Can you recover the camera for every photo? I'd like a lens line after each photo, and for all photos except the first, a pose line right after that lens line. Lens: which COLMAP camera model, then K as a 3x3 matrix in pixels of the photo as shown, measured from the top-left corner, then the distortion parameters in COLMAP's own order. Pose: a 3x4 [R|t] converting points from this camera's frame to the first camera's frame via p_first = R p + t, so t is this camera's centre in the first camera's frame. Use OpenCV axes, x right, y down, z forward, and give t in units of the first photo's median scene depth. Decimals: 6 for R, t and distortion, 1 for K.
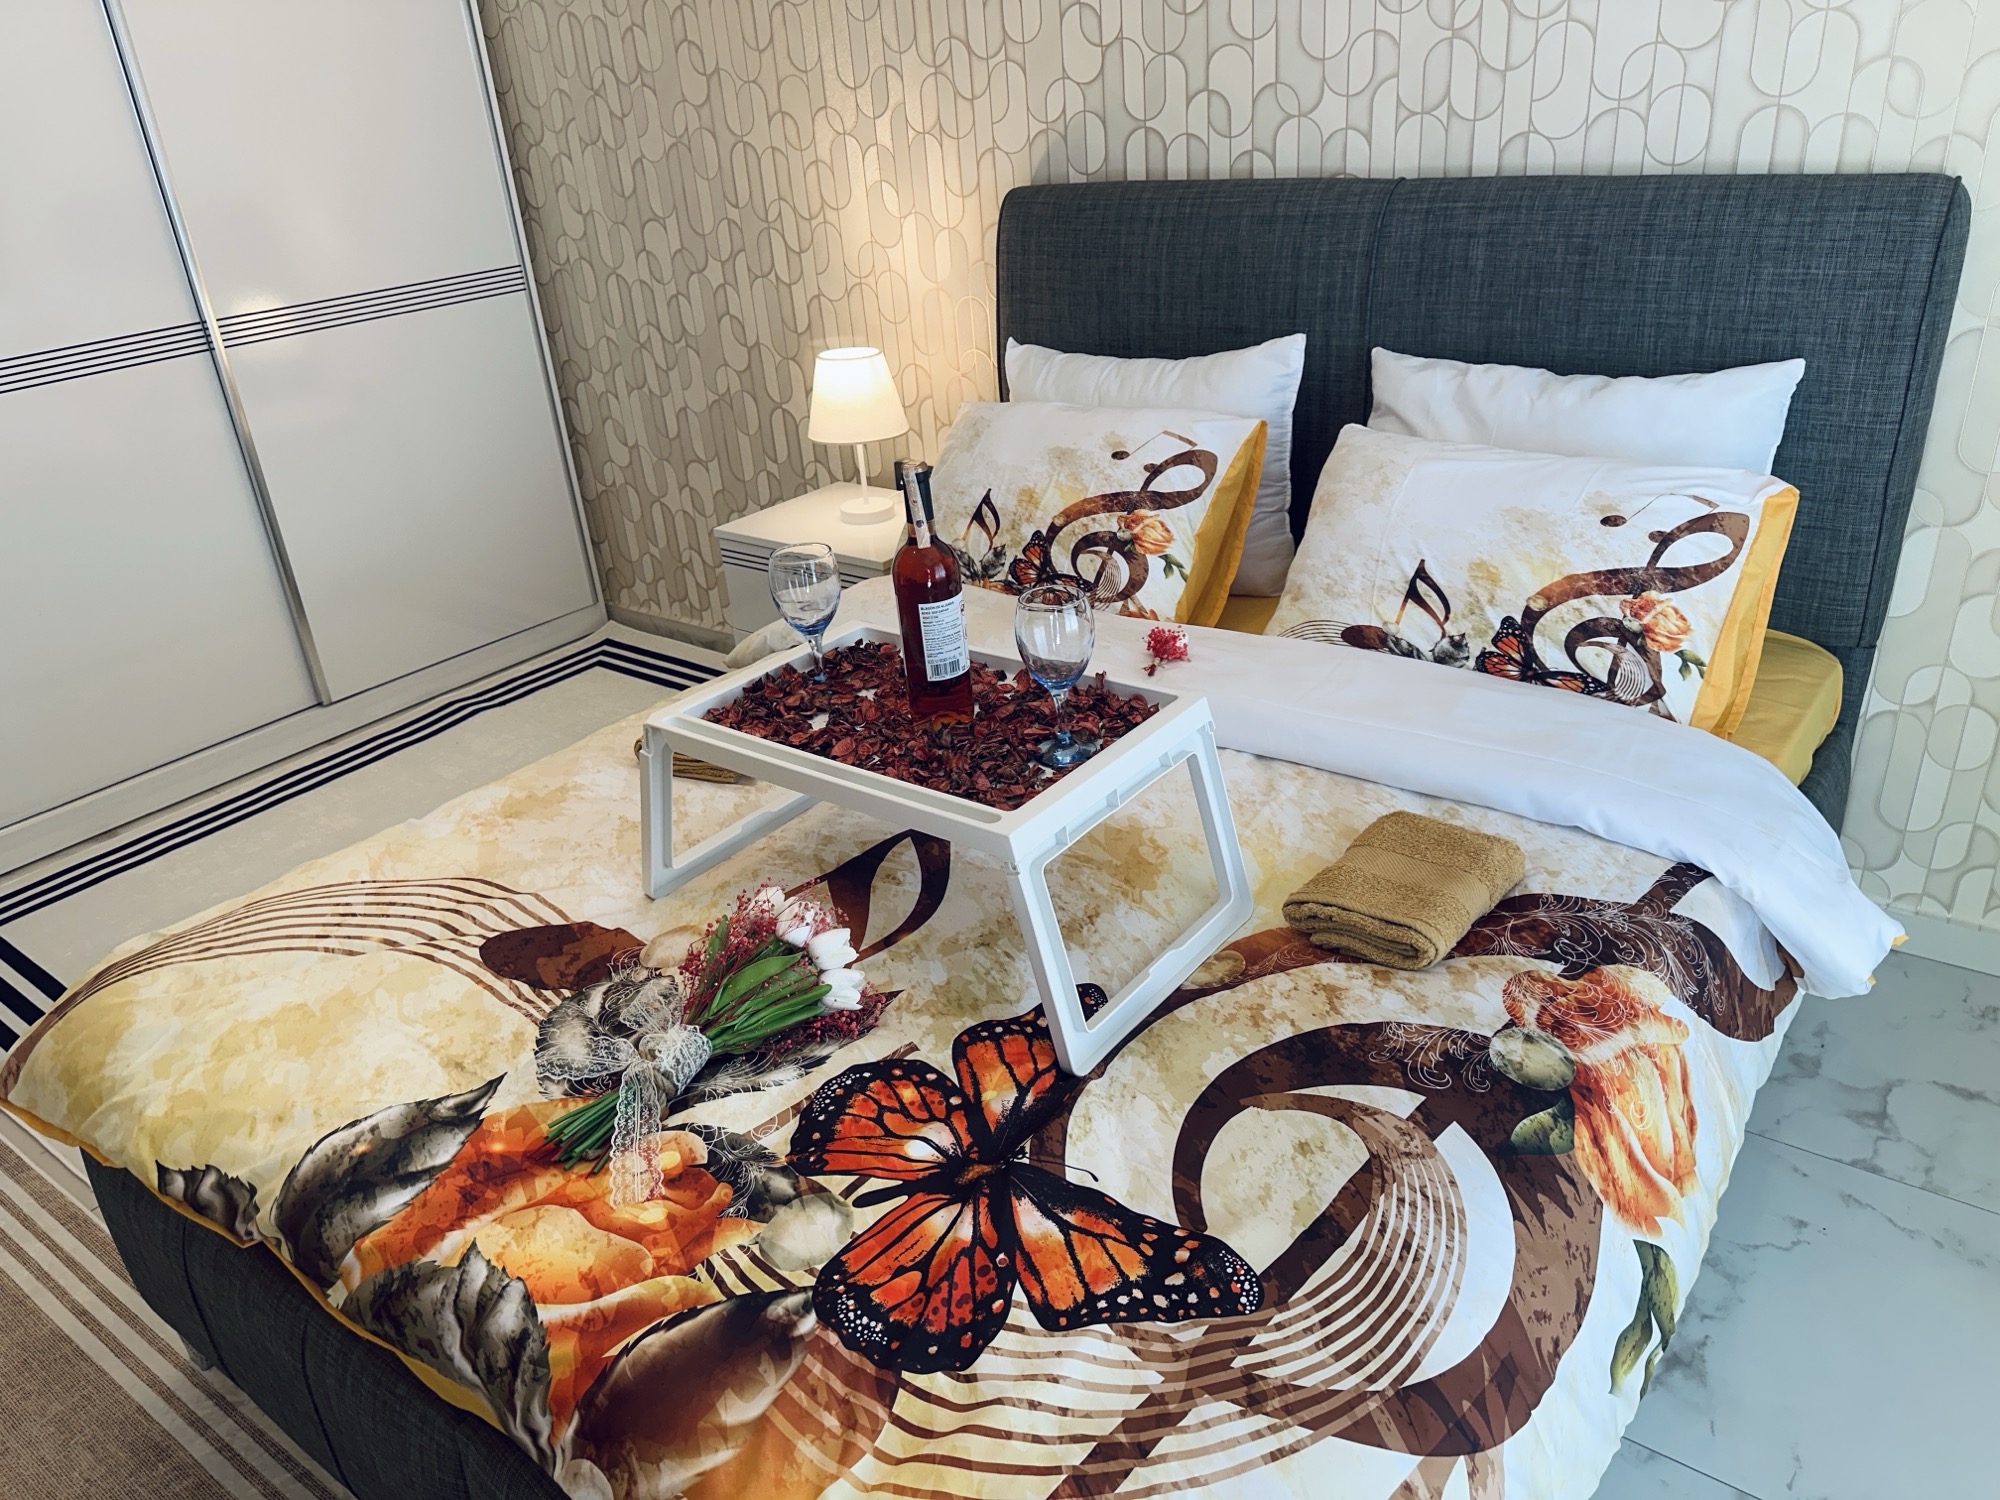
lens RADIAL K [[1415.6, 0, 1004.4], [0, 1415.6, 736.5], [0, 0, 1]] dist [0.052042, -0.072491]
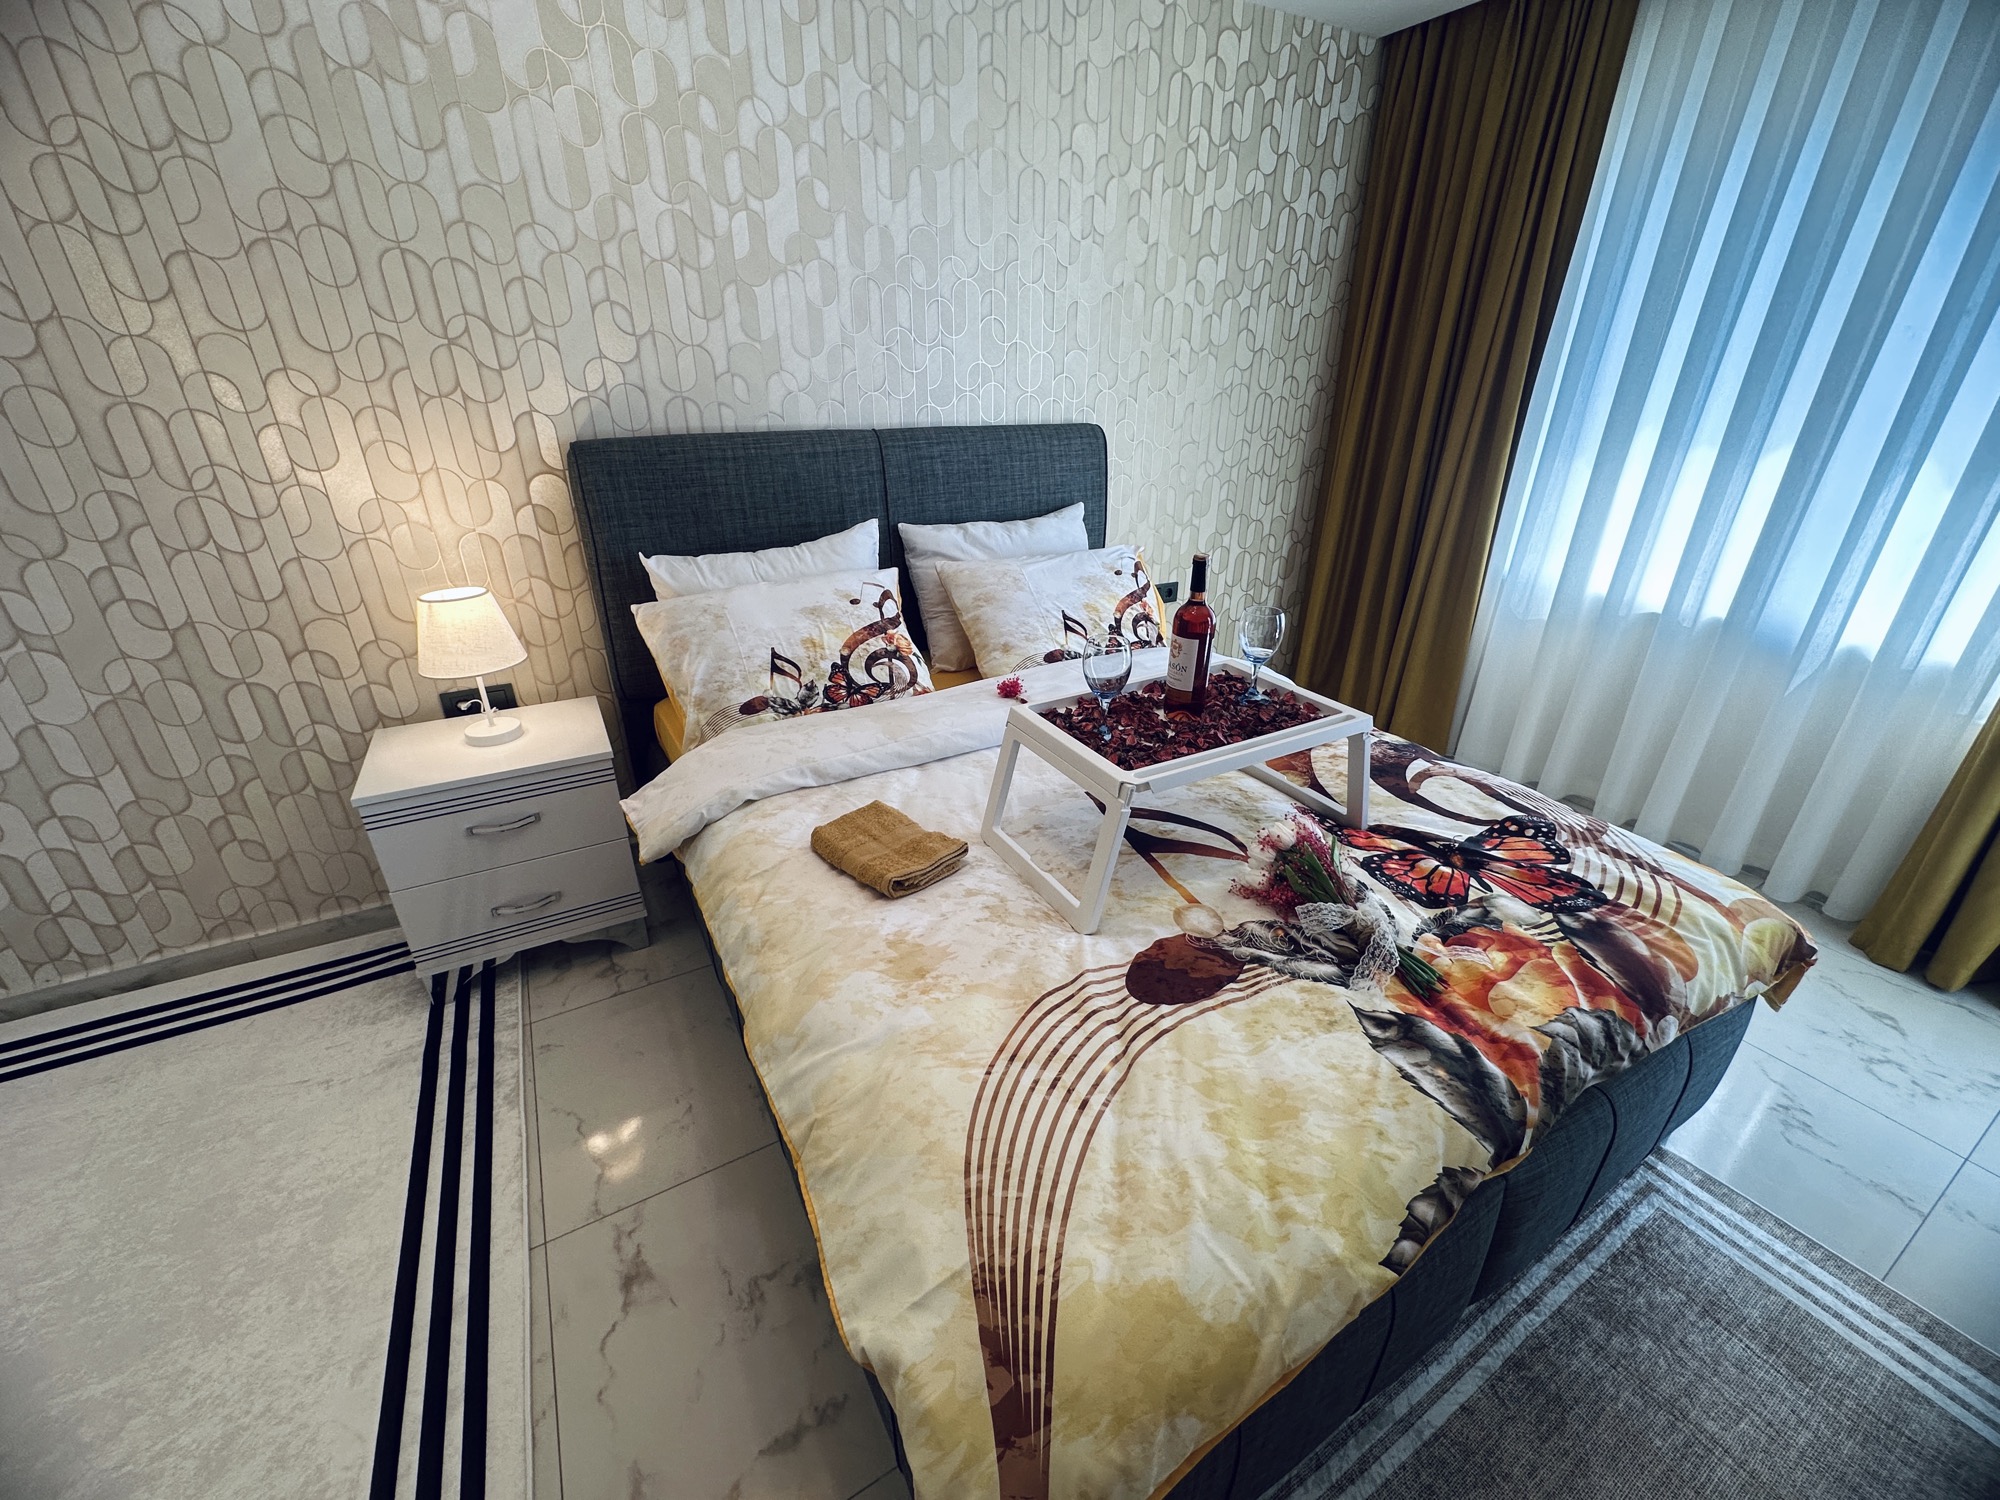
lens RADIAL K [[798.5, 0, 1000.5], [0, 798.5, 747.5], [0, 0, 1]] dist [-0.004370, 0.000834]
pose [[0.399064, -0.321849, 0.858581, -0.966864], [0.370561, 0.913108, 0.170055, -0.222039], [-0.838709, 0.250294, 0.483653, 0.764126]]
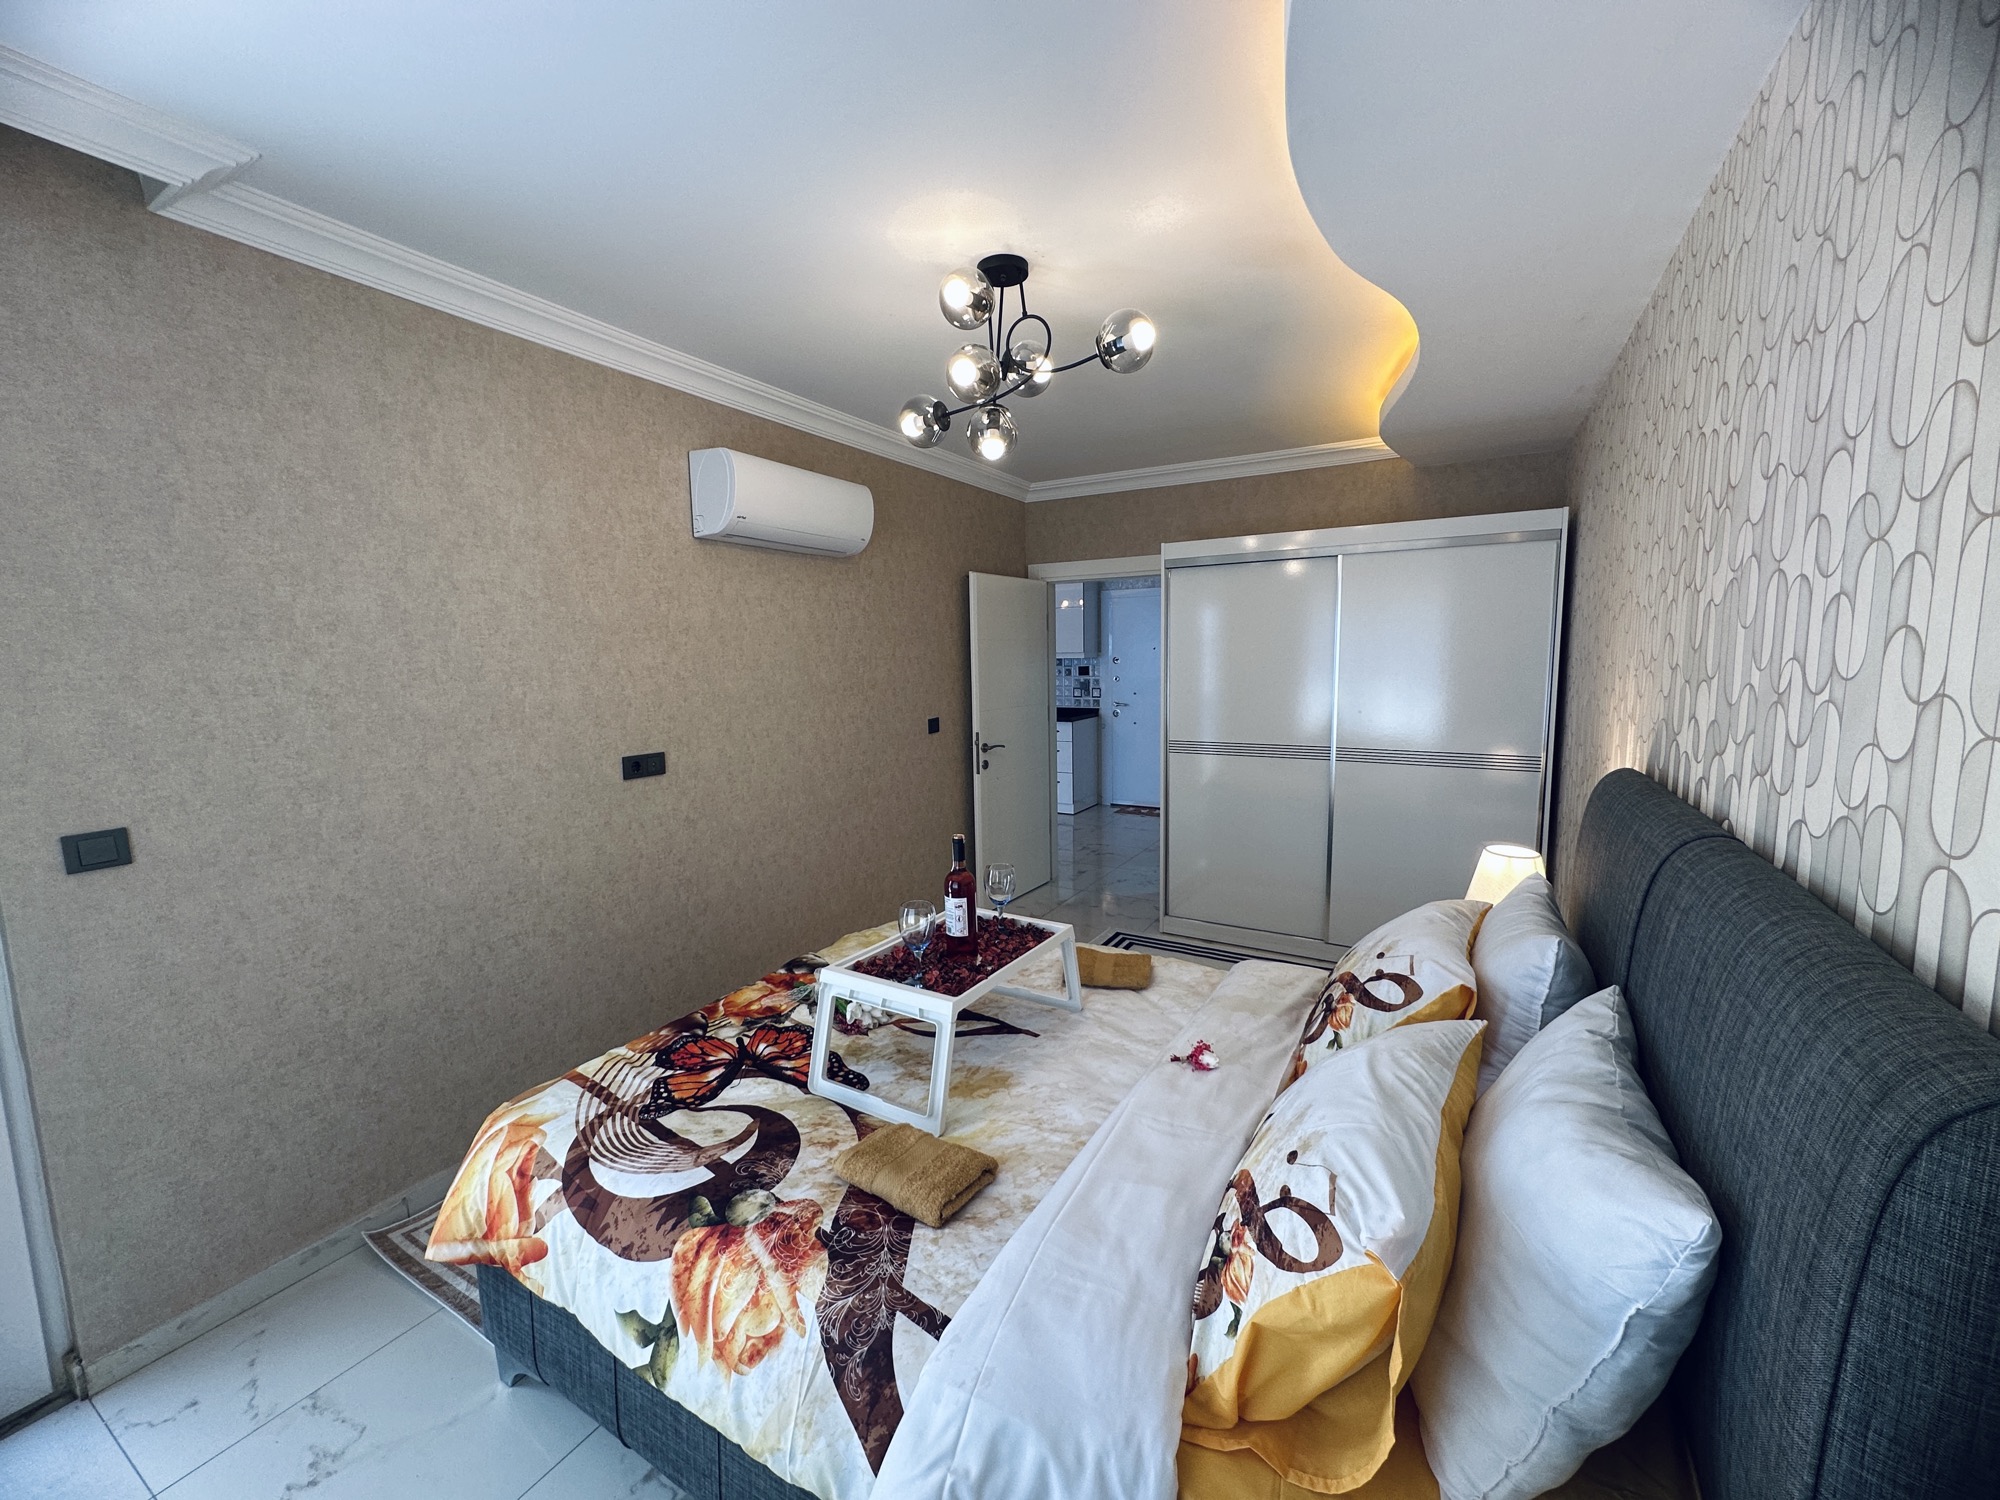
lens RADIAL K [[798.5, 0, 1000.5], [0, 798.5, 747.5], [0, 0, 1]] dist [-0.004370, 0.000834]
pose [[0.114626, 0.188070, -0.975444, 1.092447], [-0.424505, 0.897023, 0.123066, -0.476487], [0.898140, 0.399974, 0.182659, 0.733996]]
